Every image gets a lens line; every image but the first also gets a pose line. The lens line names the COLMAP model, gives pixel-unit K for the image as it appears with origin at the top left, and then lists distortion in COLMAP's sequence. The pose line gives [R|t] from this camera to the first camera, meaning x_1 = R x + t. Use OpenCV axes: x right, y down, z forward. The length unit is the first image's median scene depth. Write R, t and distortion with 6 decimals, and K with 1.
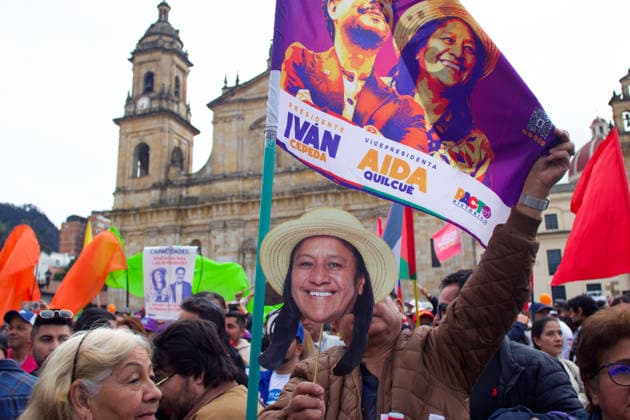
lens RADIAL K [[589.0, 0, 317.8], [0, 589.0, 211.1], [0, 0, 1]] dist [-0.073810, 0.076607]
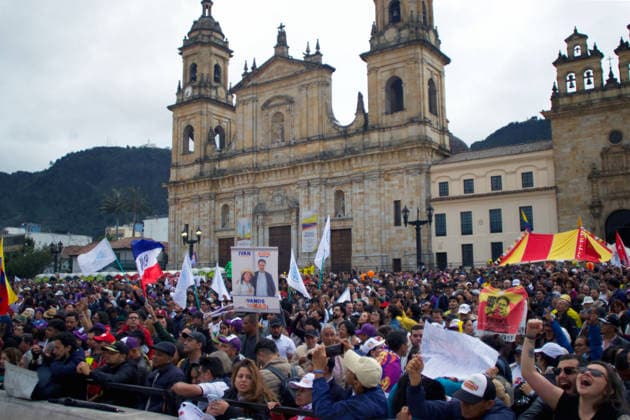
lens RADIAL K [[589.0, 0, 317.8], [0, 589.0, 211.1], [0, 0, 1]] dist [-0.073810, 0.076607]
pose [[0.954350, -0.029190, -0.297259, 0.327625], [0.063285, 0.992379, 0.105728, -0.053181], [0.291908, -0.119713, 0.948925, -0.107636]]
